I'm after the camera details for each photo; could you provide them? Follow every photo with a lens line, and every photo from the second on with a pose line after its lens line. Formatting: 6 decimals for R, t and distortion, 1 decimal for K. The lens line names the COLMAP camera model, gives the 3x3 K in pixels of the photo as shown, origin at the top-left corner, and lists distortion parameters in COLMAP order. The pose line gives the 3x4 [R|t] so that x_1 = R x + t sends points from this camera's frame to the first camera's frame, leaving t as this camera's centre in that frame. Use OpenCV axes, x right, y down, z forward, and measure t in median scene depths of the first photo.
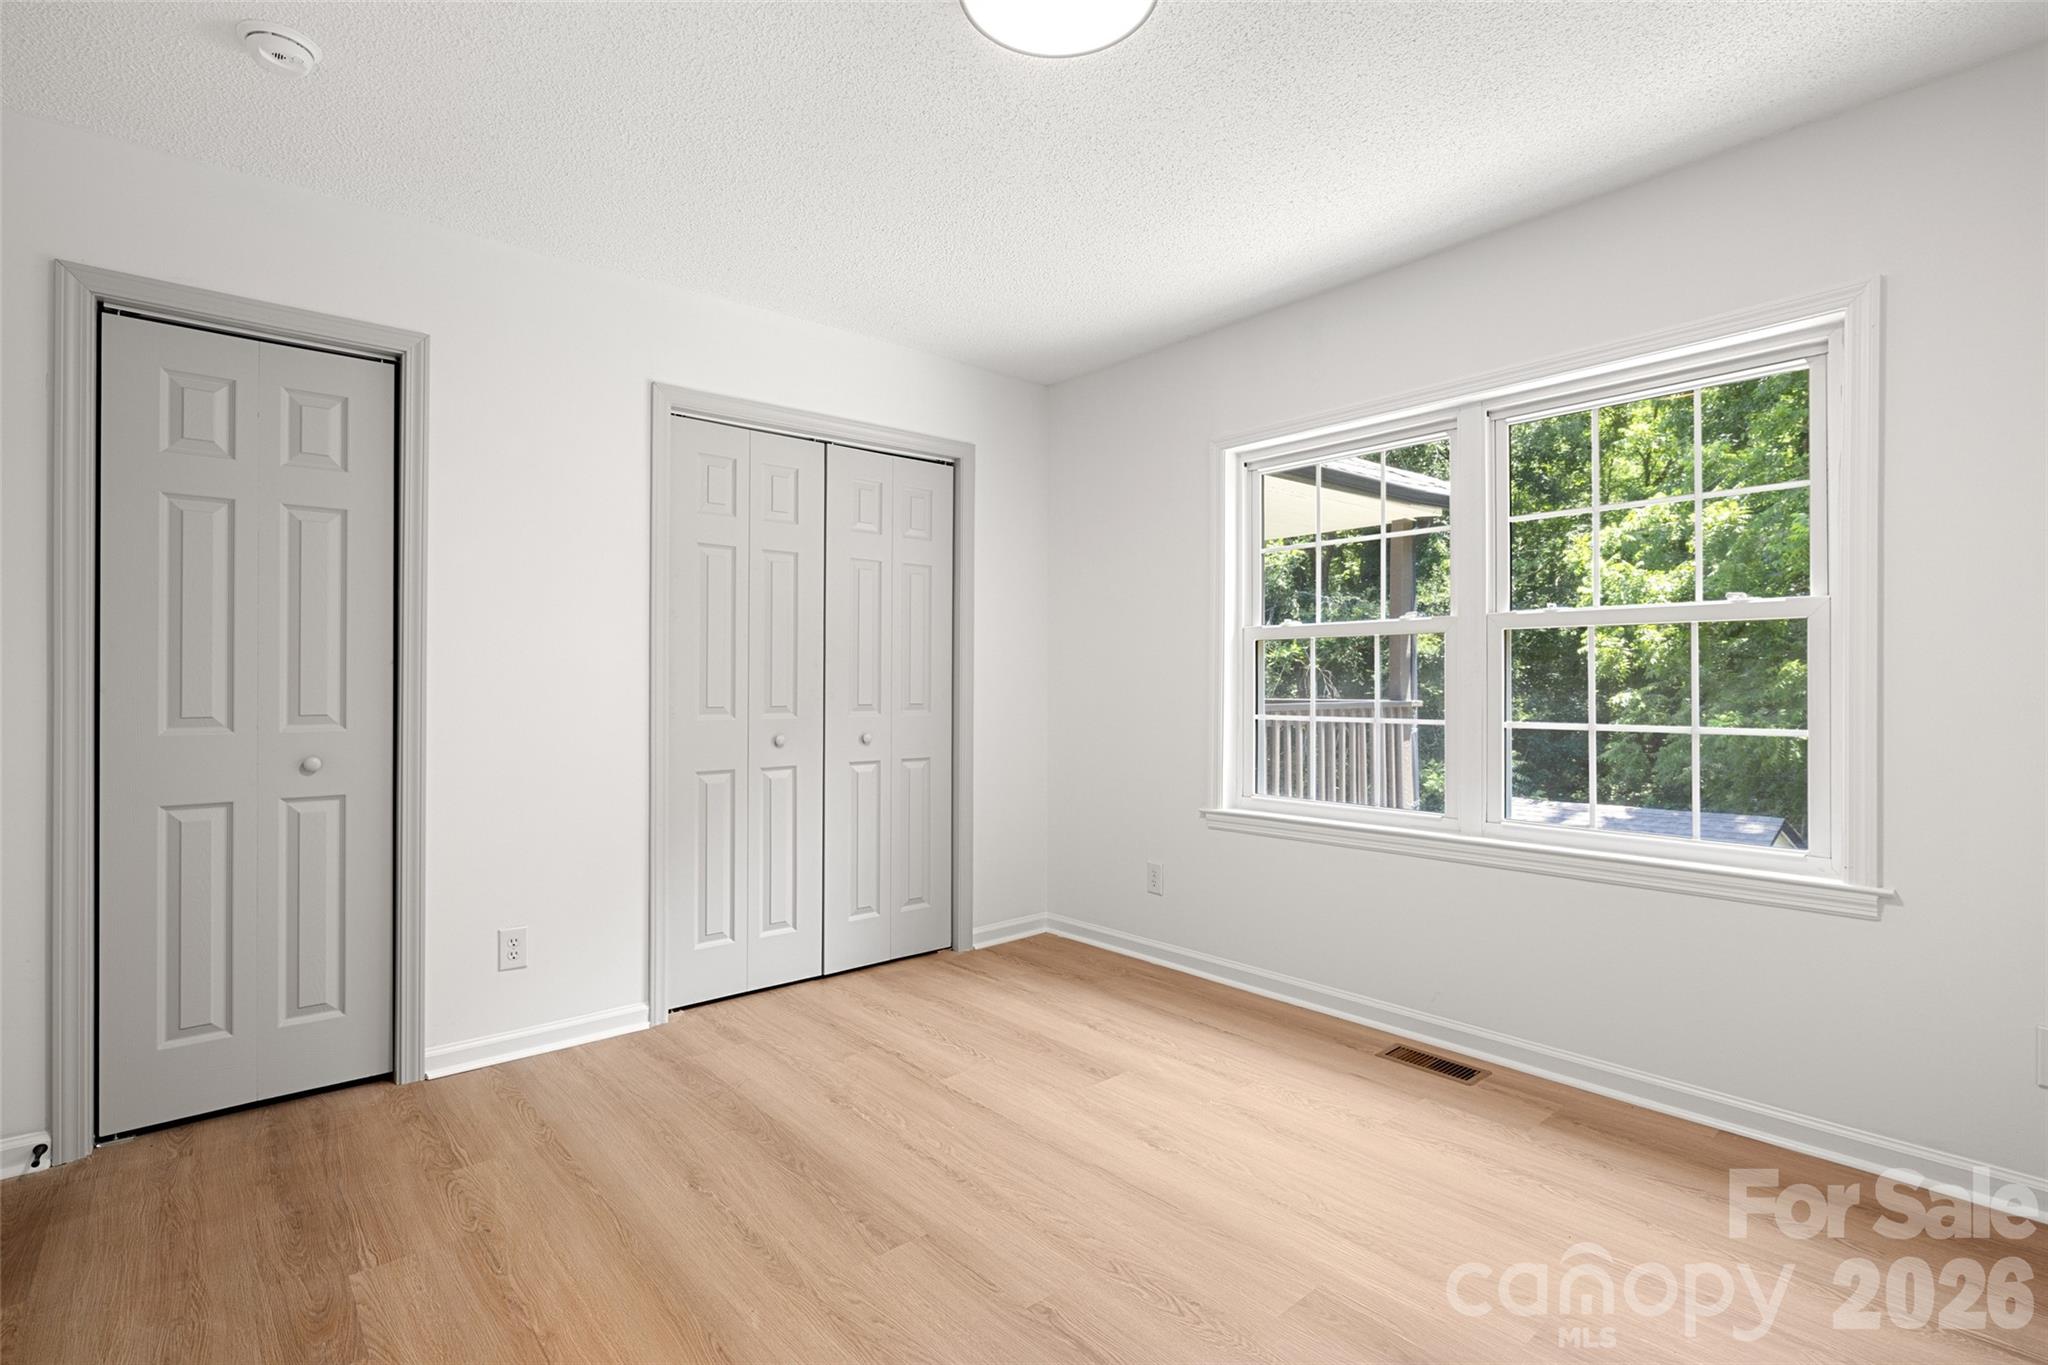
lens RADIAL K [[1026.7, 0, 1112.4], [0, 1026.7, 681.1], [0, 0, 1]] dist [-0.000403, -0.000086]
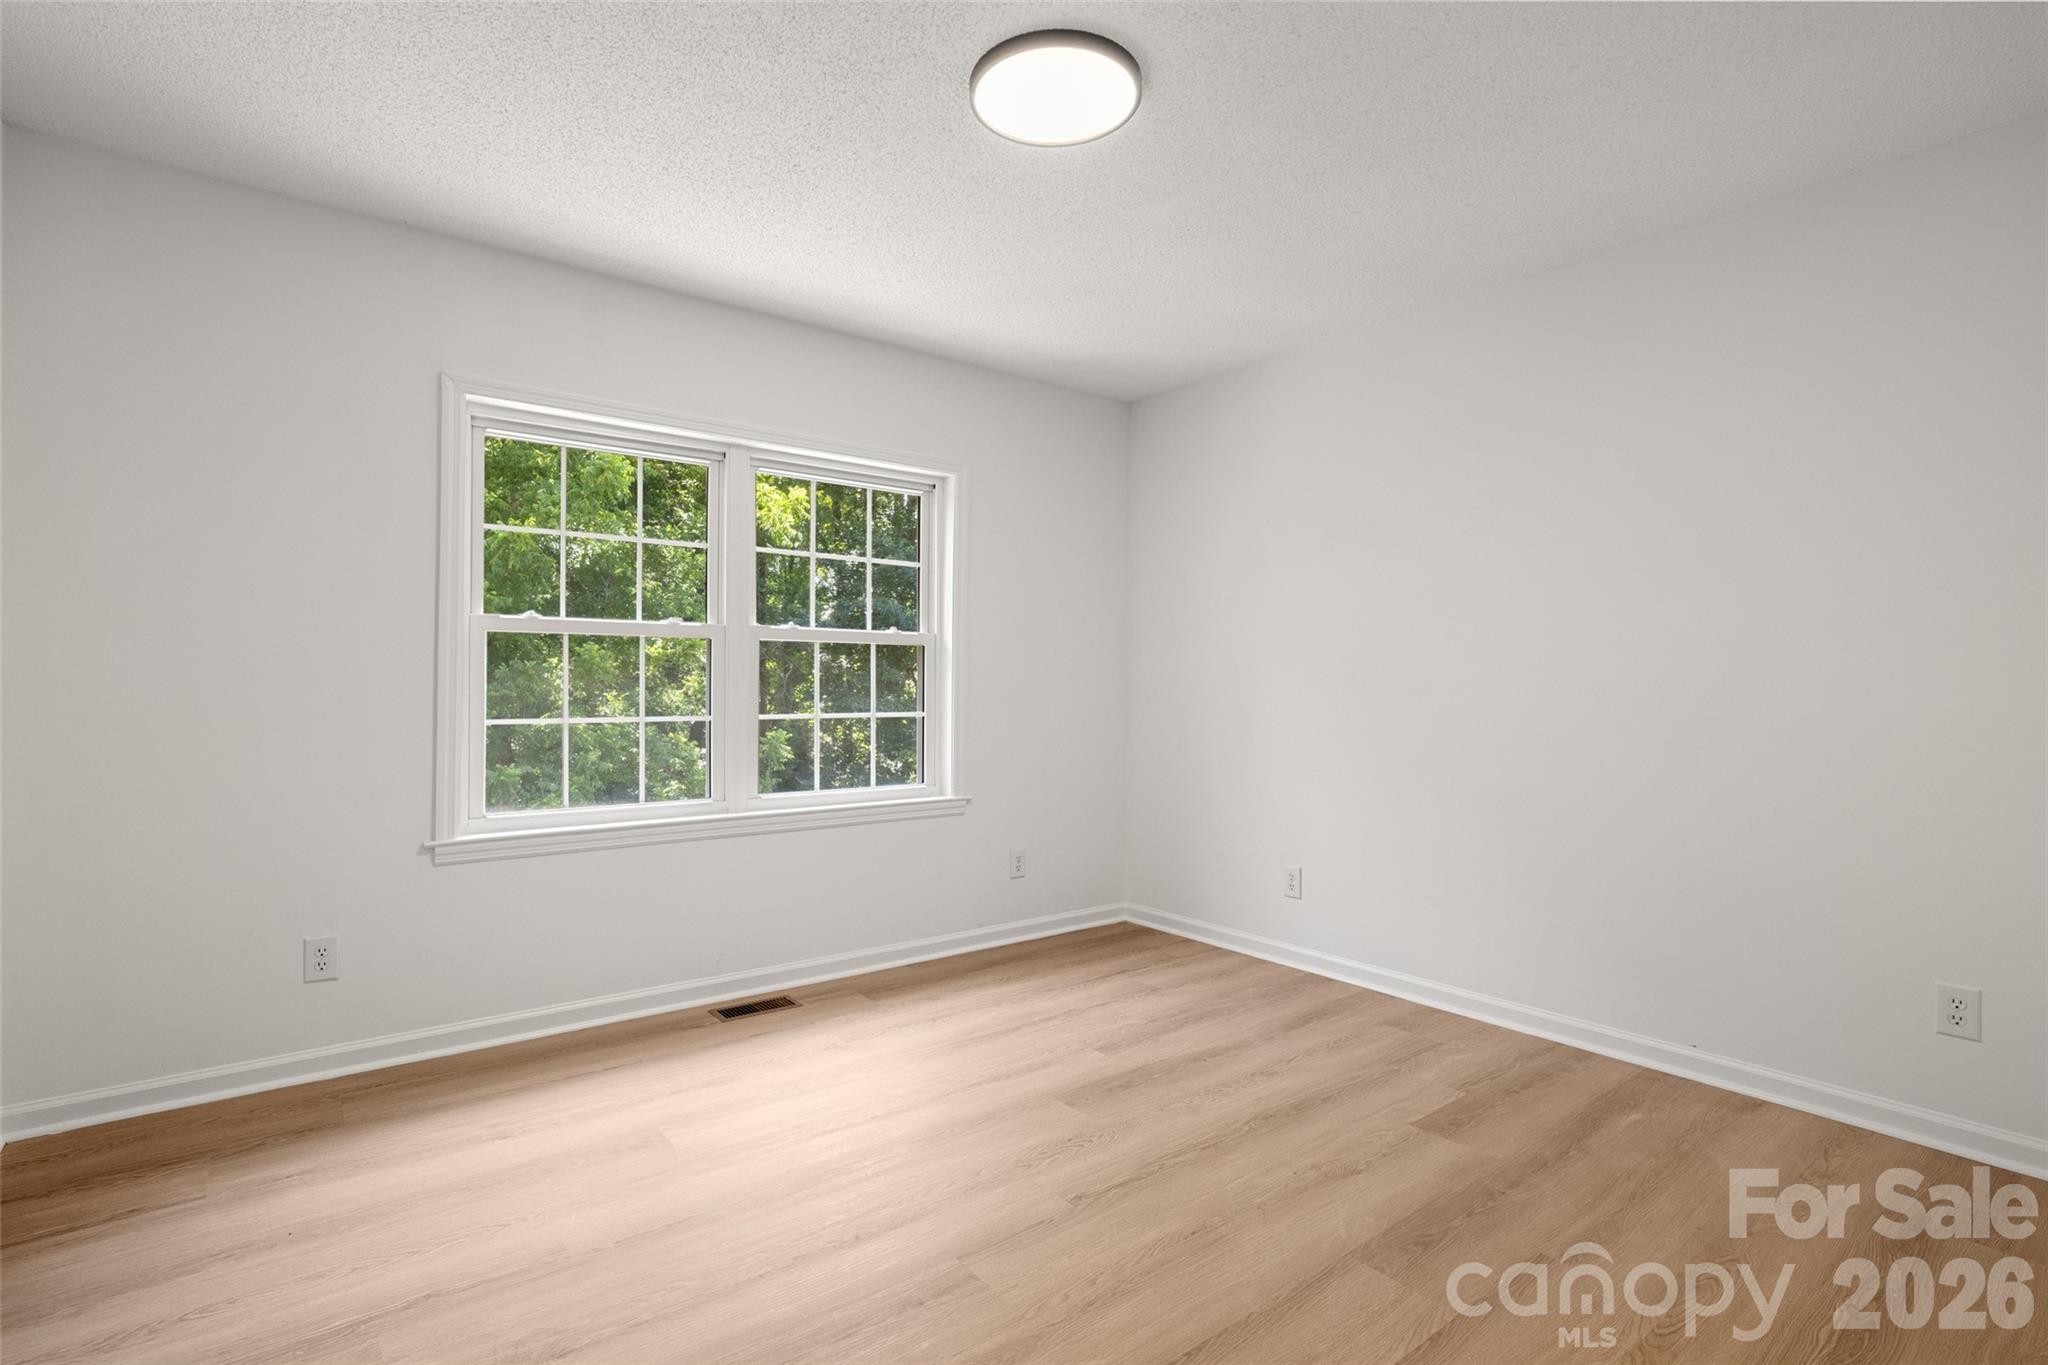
lens RADIAL K [[964.4, 0, 1018.0], [0, 964.4, 685.2], [0, 0, 1]] dist [-0.004041, 0.000208]
pose [[0.055442, 0.006548, 0.998440, -0.760995], [-0.004561, 0.999970, -0.006305, 0.010592], [-0.998452, -0.004205, 0.055470, 0.637823]]
